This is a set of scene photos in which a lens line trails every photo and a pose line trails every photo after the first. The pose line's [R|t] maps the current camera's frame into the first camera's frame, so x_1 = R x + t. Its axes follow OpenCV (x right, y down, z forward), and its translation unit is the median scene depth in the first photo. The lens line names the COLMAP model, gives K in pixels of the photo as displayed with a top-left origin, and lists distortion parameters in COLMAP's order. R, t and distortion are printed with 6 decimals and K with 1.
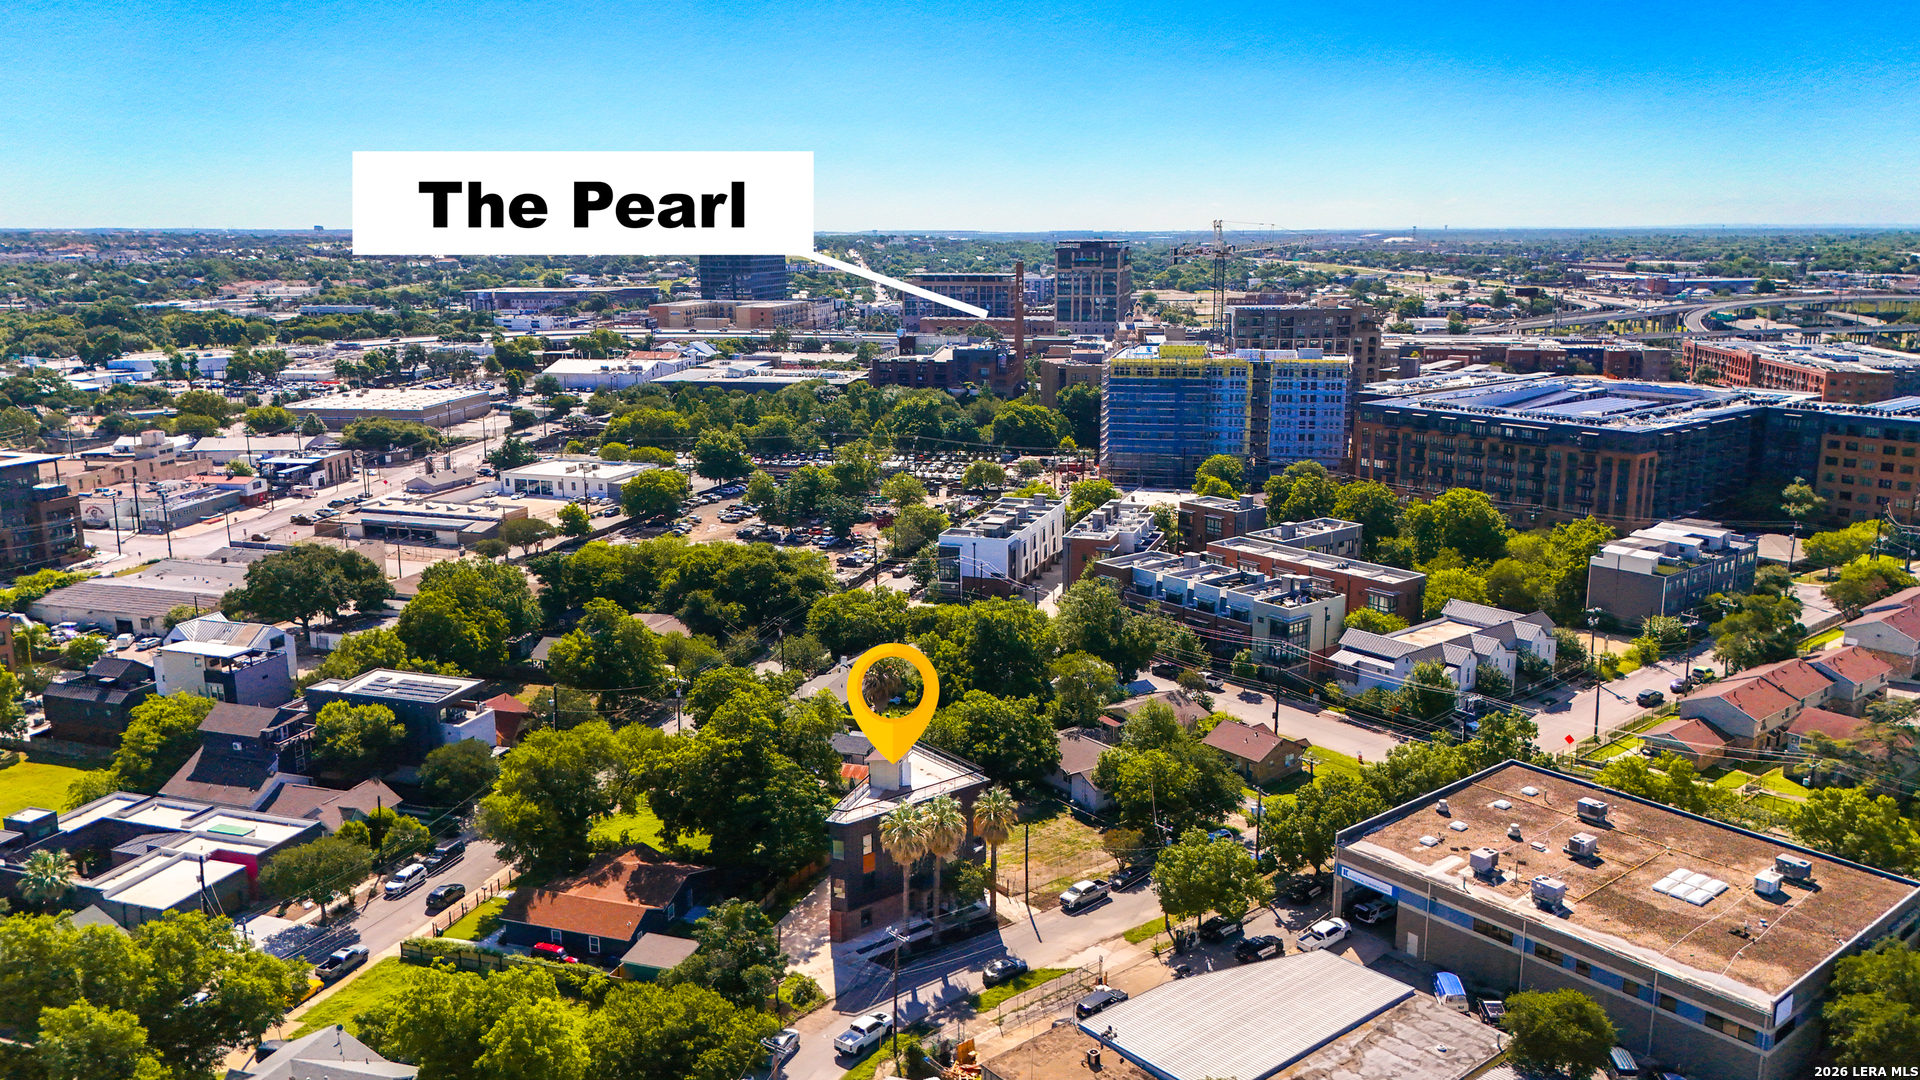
lens RADIAL K [[1398.4, 0, 963.8], [0, 1398.4, 539.2], [0, 0, 1]] dist [0.062867, -0.058565]
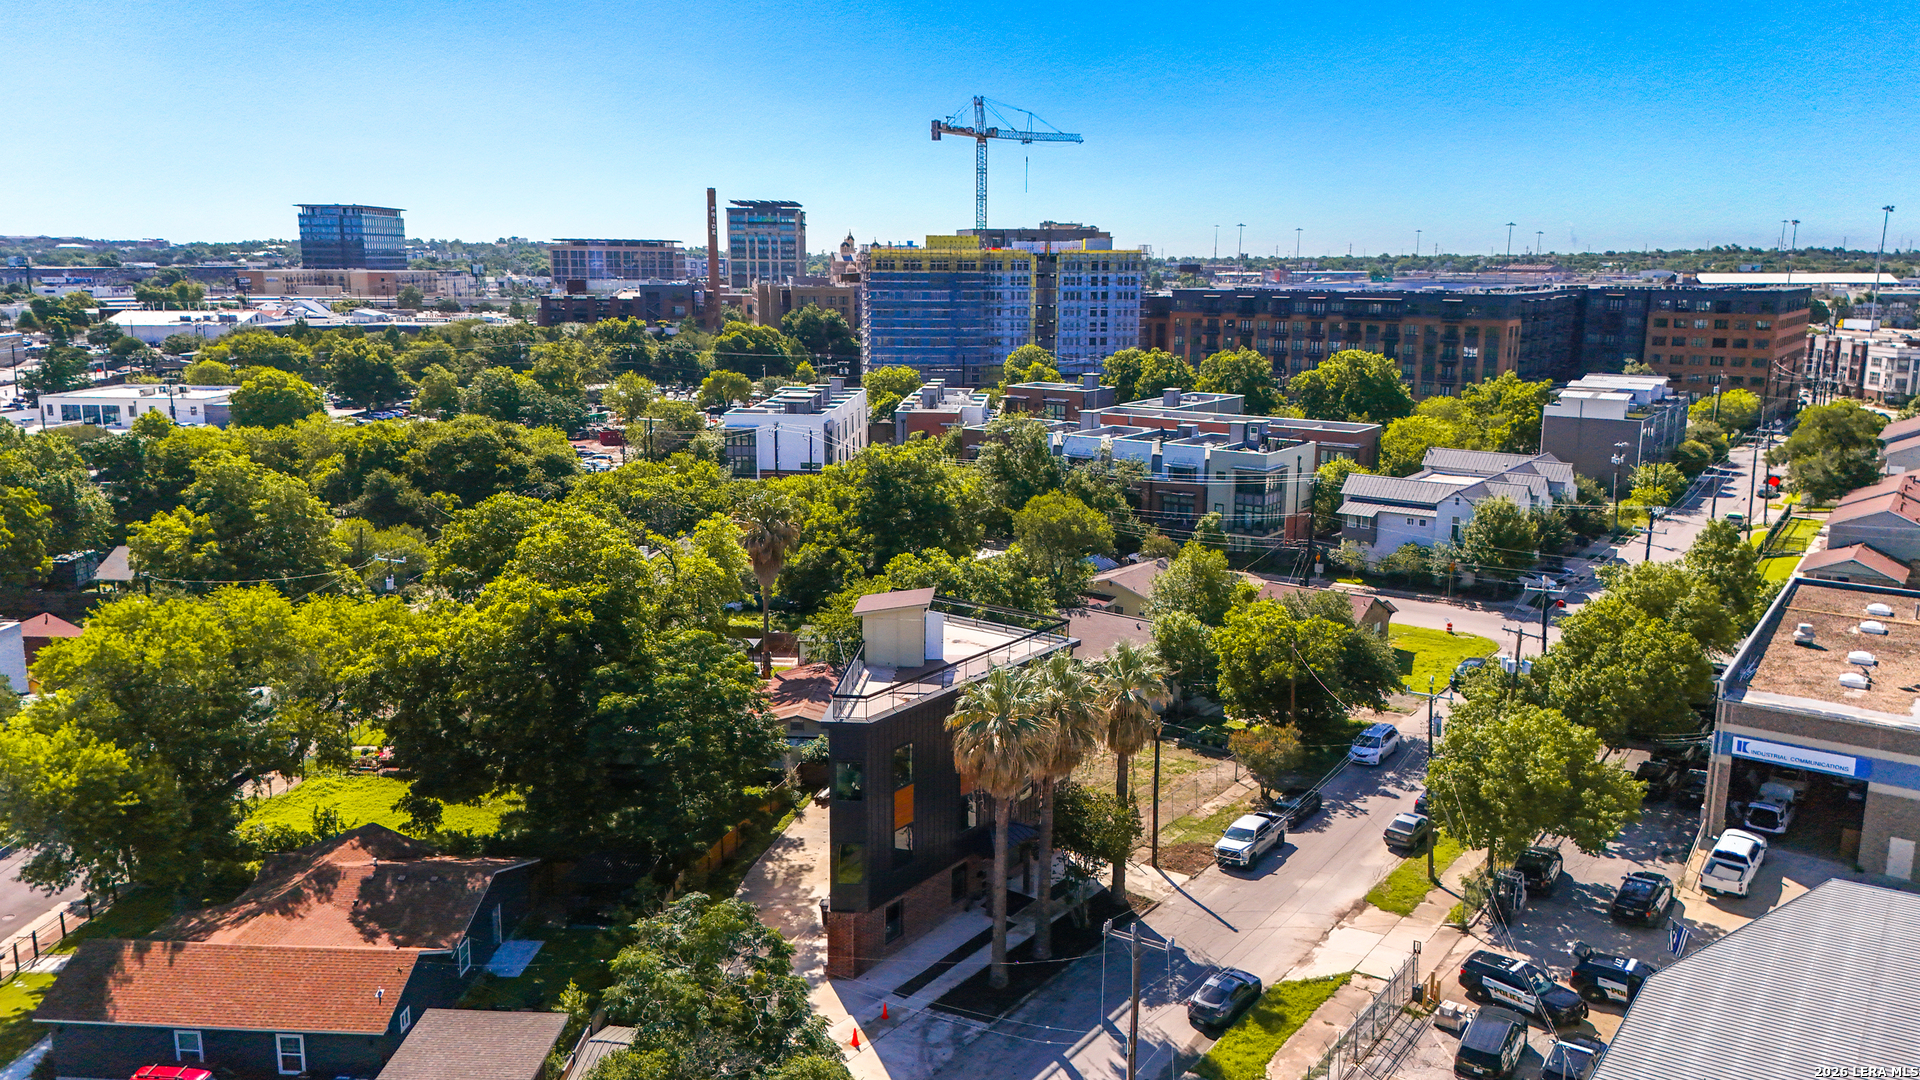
lens RADIAL K [[1398.4, 0, 964.5], [0, 1398.4, 525.3], [0, 0, 1]] dist [0.062867, -0.058565]
pose [[0.967164, -0.038585, 0.251208, -0.099847], [0.043550, 0.998950, -0.014233, 0.086363], [-0.250395, 0.024705, 0.967829, 0.319403]]
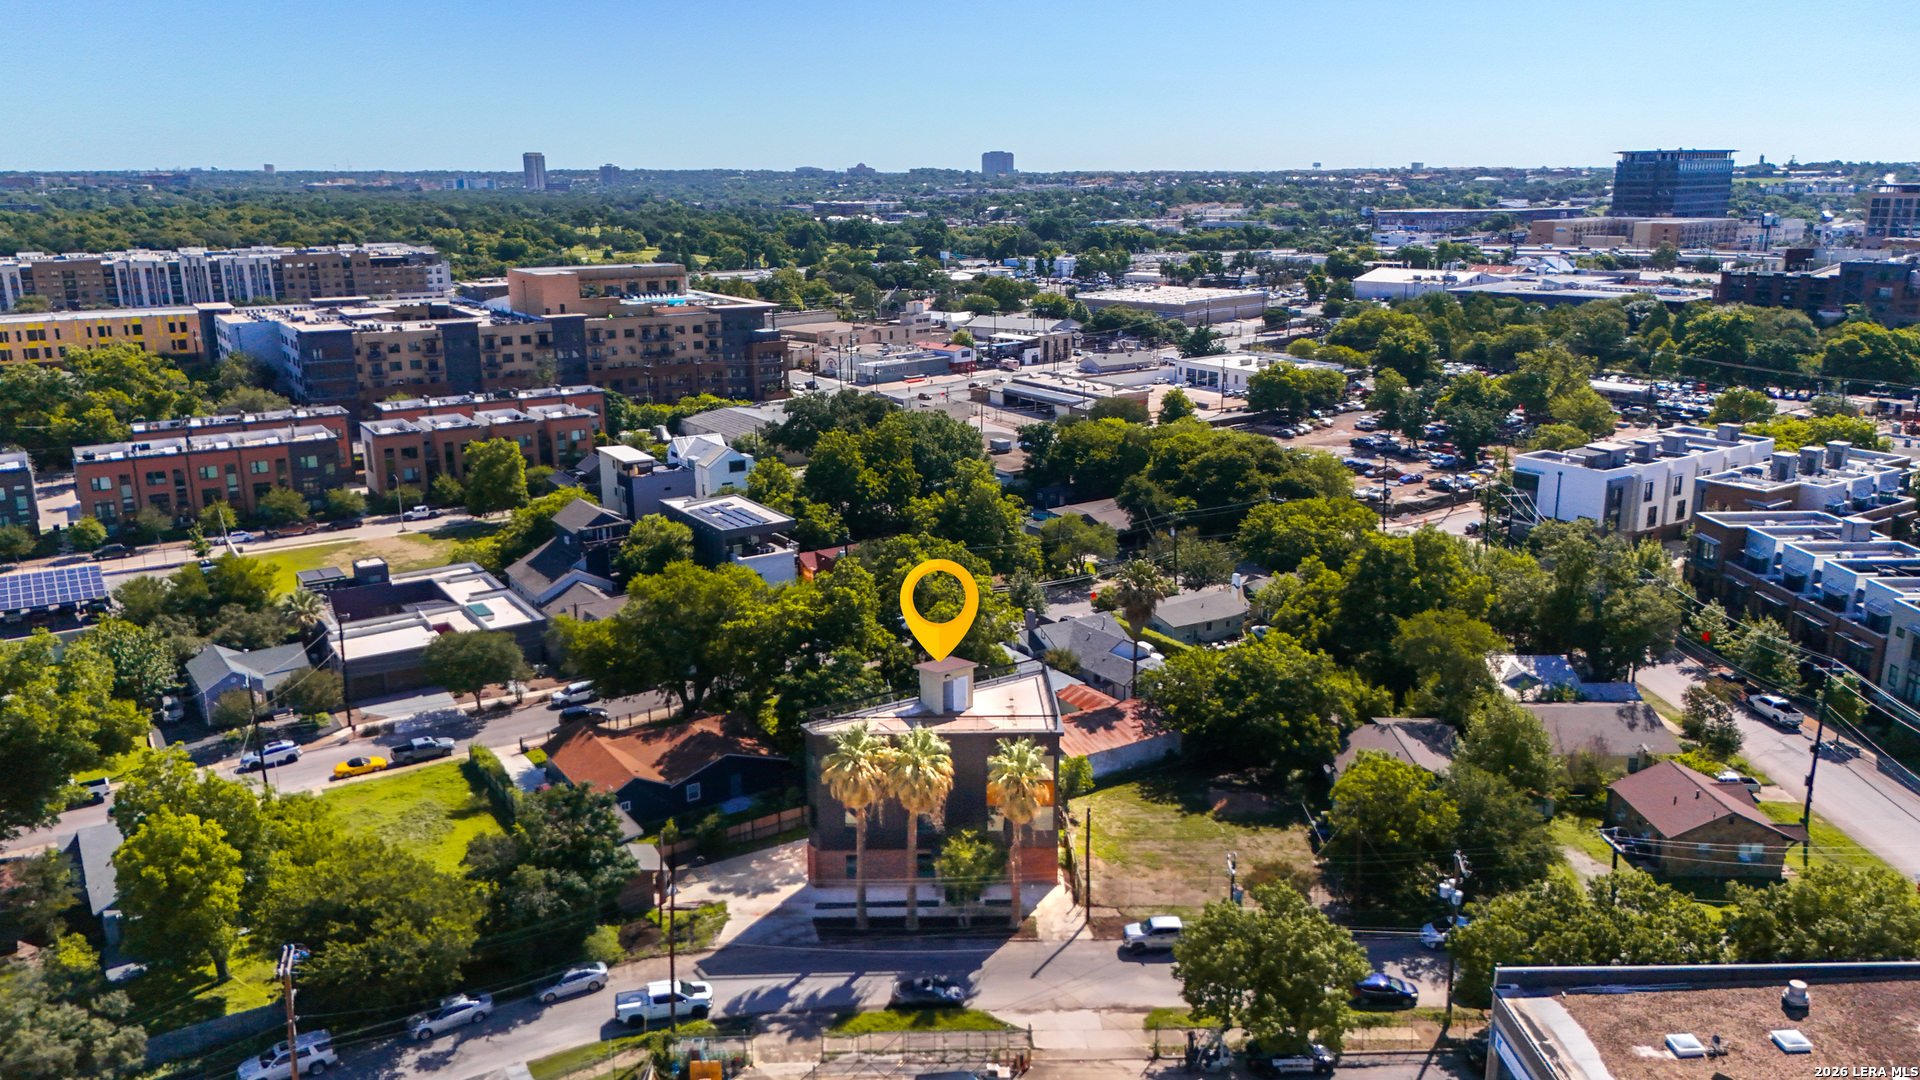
lens RADIAL K [[1398.4, 0, 959.3], [0, 1398.4, 529.5], [0, 0, 1]] dist [0.062867, -0.058565]
pose [[0.789843, 0.148253, -0.595121, 0.239594], [-0.126229, 0.988866, 0.078810, 0.016946], [0.600179, 0.012874, 0.799762, 0.269005]]
